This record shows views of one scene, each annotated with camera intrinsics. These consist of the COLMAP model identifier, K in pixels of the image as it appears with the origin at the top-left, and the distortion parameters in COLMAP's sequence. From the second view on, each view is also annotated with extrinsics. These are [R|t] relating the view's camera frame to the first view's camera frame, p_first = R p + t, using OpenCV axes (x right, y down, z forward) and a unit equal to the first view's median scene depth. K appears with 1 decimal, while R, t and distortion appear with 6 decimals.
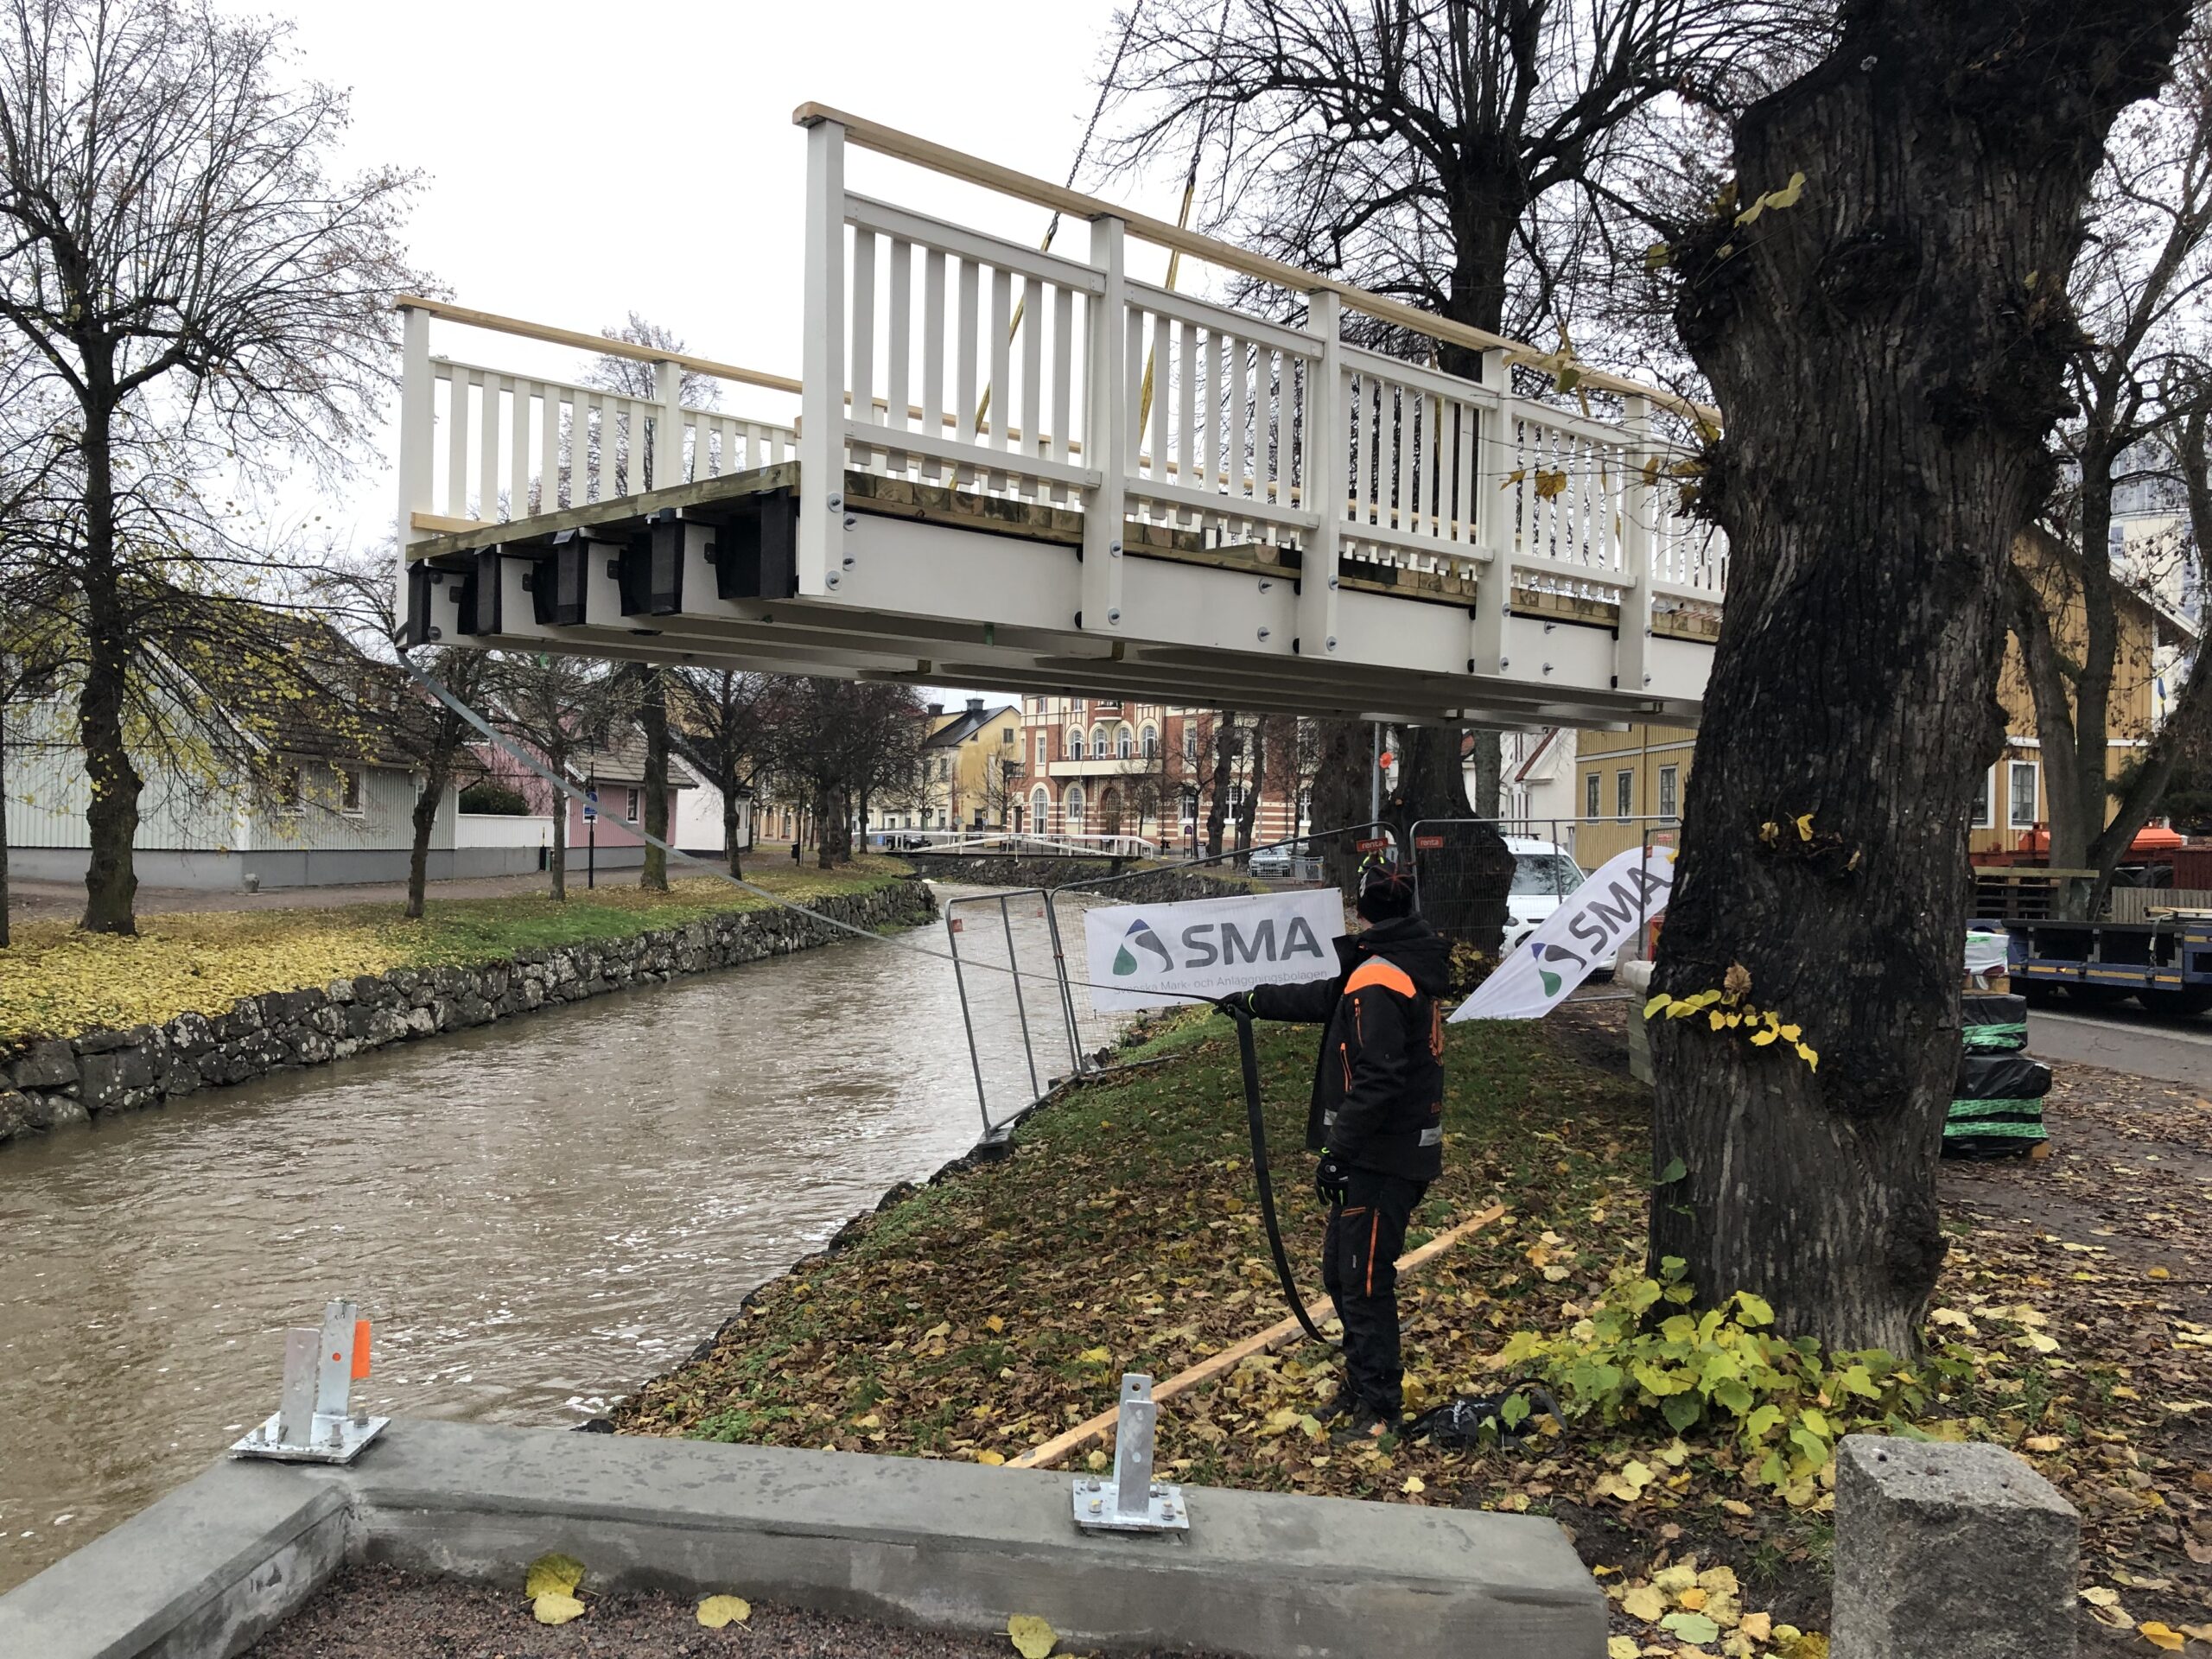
lens RADIAL K [[1672.8, 0, 1103.3], [0, 1672.8, 823.4], [0, 0, 1]] dist [0.001626, 0.000703]
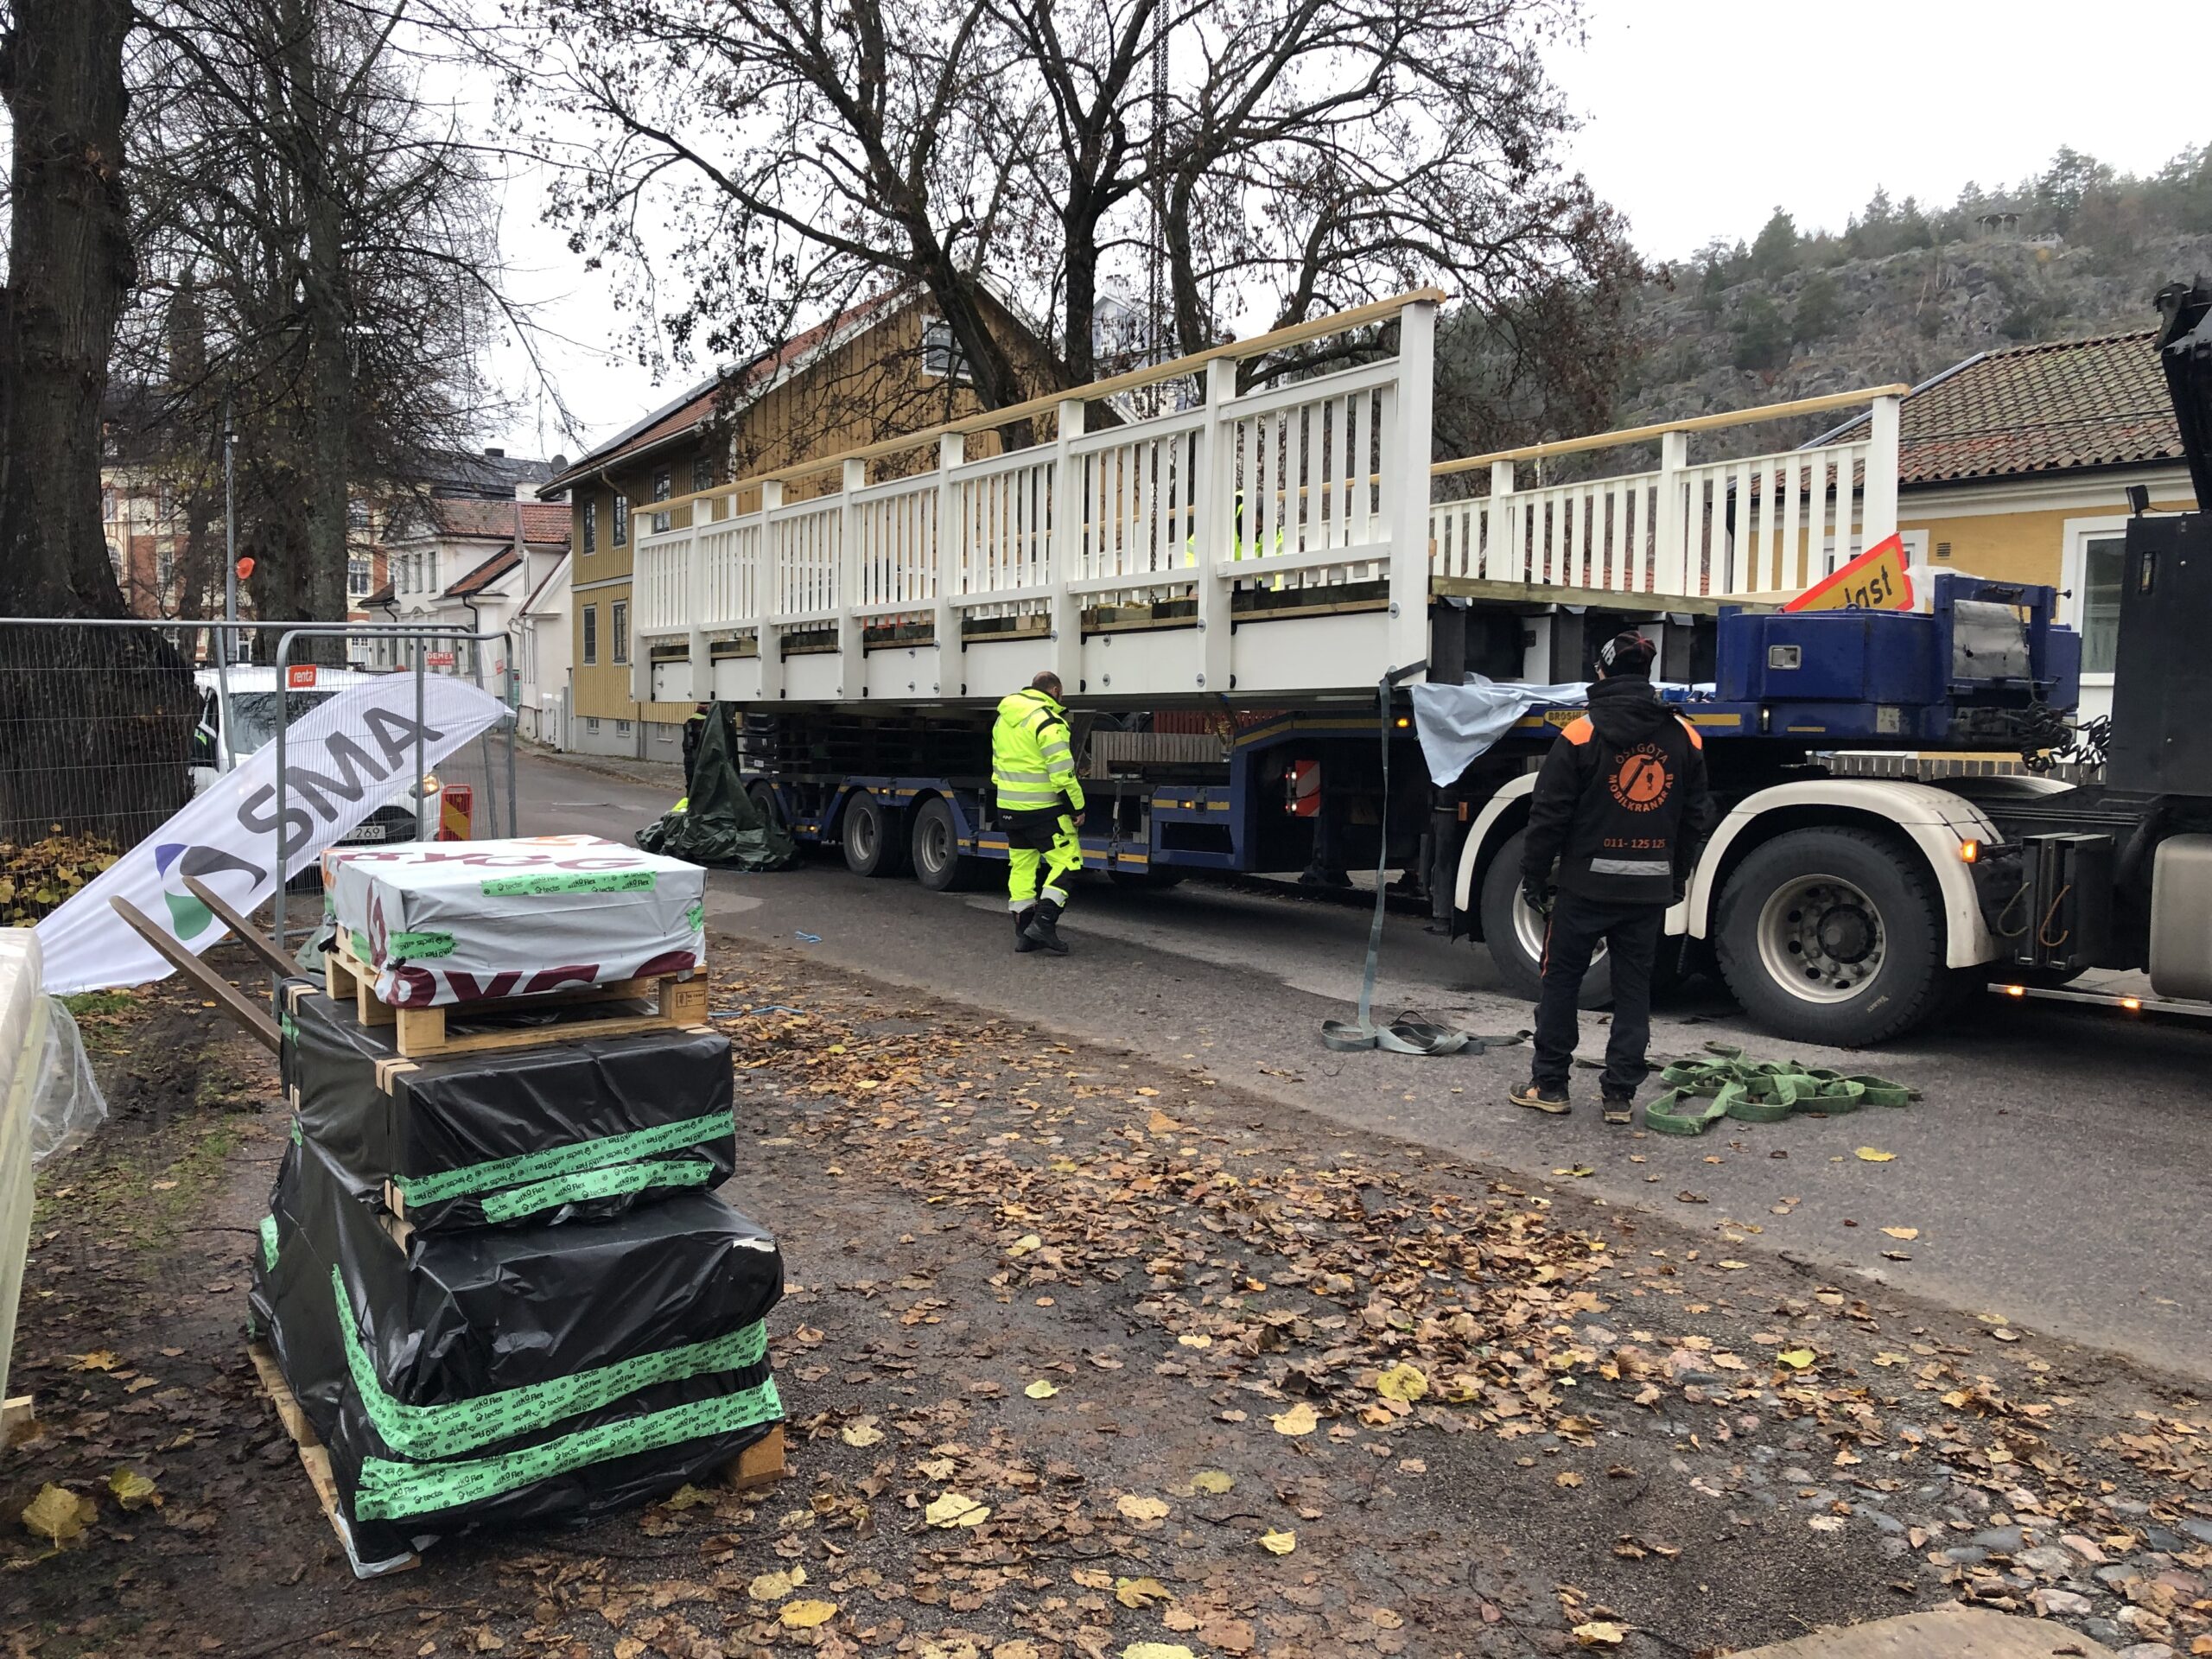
lens RADIAL K [[1672.8, 0, 1103.3], [0, 1672.8, 823.4], [0, 0, 1]] dist [0.001626, 0.000703]
pose [[0.861955, -0.035810, 0.505719, 0.246923], [-0.009067, 0.996254, 0.085999, 0.014052], [-0.506904, -0.078713, 0.858401, 0.366569]]
